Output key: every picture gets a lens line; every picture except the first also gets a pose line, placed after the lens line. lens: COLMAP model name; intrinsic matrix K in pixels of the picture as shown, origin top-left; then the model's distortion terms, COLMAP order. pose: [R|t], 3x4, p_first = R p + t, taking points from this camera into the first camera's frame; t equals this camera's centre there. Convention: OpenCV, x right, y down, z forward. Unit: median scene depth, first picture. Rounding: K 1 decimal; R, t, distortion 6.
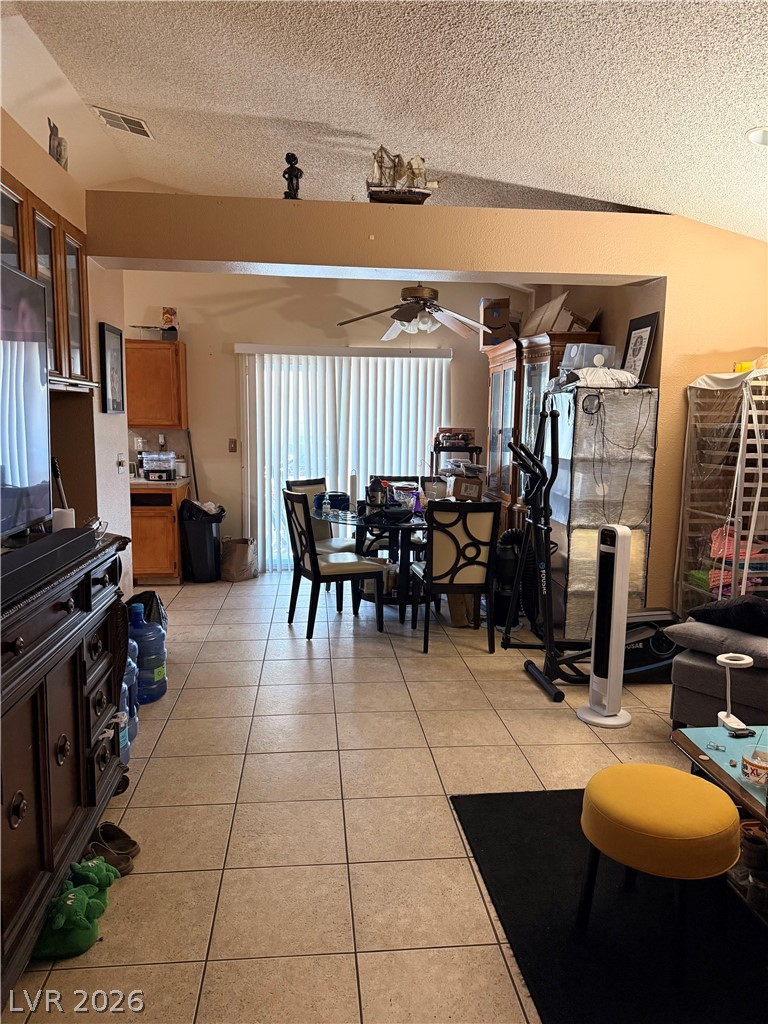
lens RADIAL K [[730.2, 0, 383.0], [0, 730.2, 507.7], [0, 0, 1]] dist [0.121865, -0.207114]
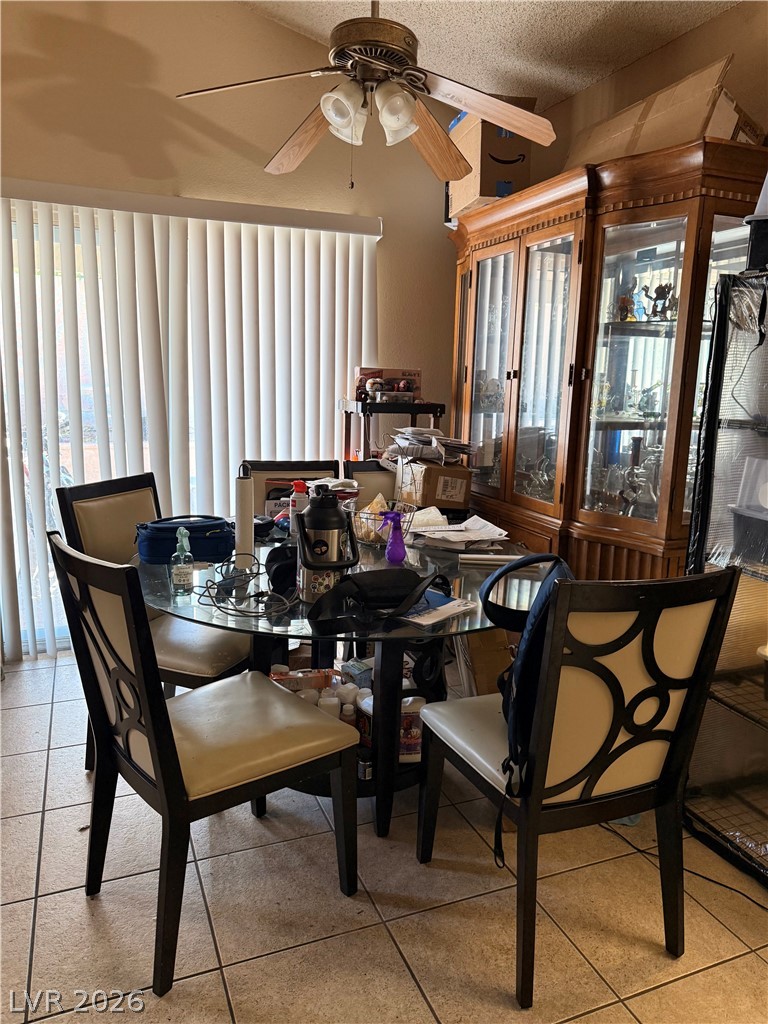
lens RADIAL K [[730.2, 0, 383.0], [0, 730.2, 507.7], [0, 0, 1]] dist [0.121865, -0.207114]
pose [[0.959809, -0.042306, 0.277447, -0.101825], [0.024692, 0.997469, 0.066680, -0.067933], [-0.279566, -0.057150, 0.958424, 0.763889]]
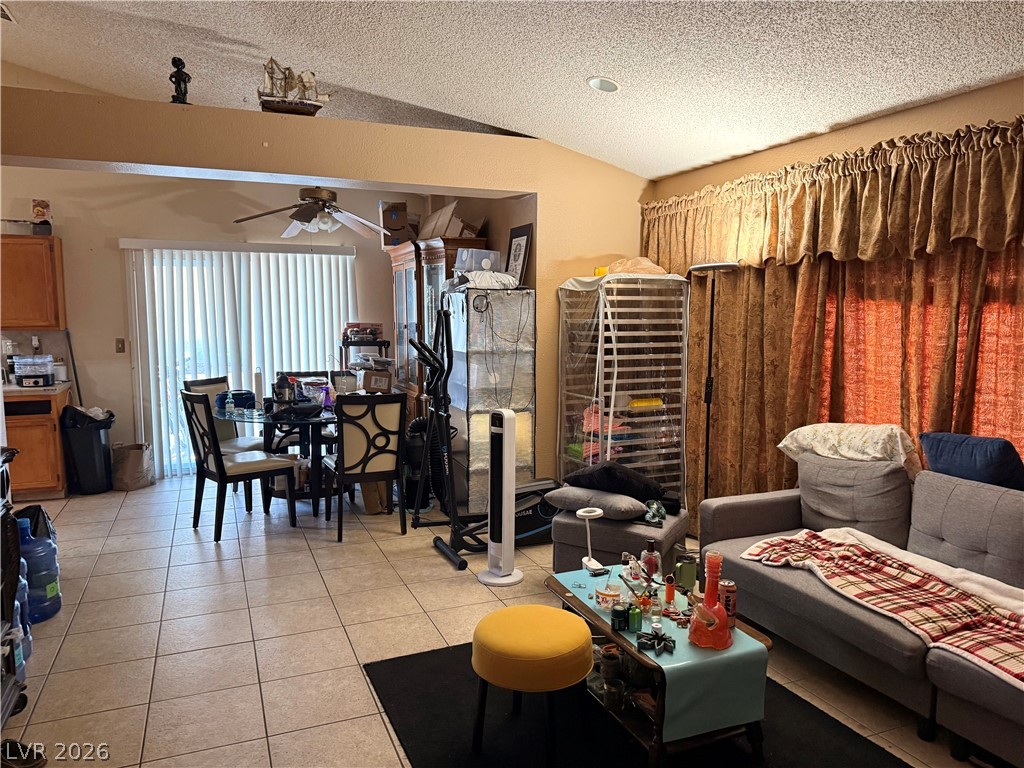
lens RADIAL K [[730.2, 0, 516.0], [0, 730.2, 386.2], [0, 0, 1]] dist [0.121865, -0.207114]
pose [[0.956654, -0.043662, 0.287935, 0.005635], [0.048034, 0.998813, -0.008131, -0.001701], [-0.287238, 0.021609, 0.957616, -0.081075]]
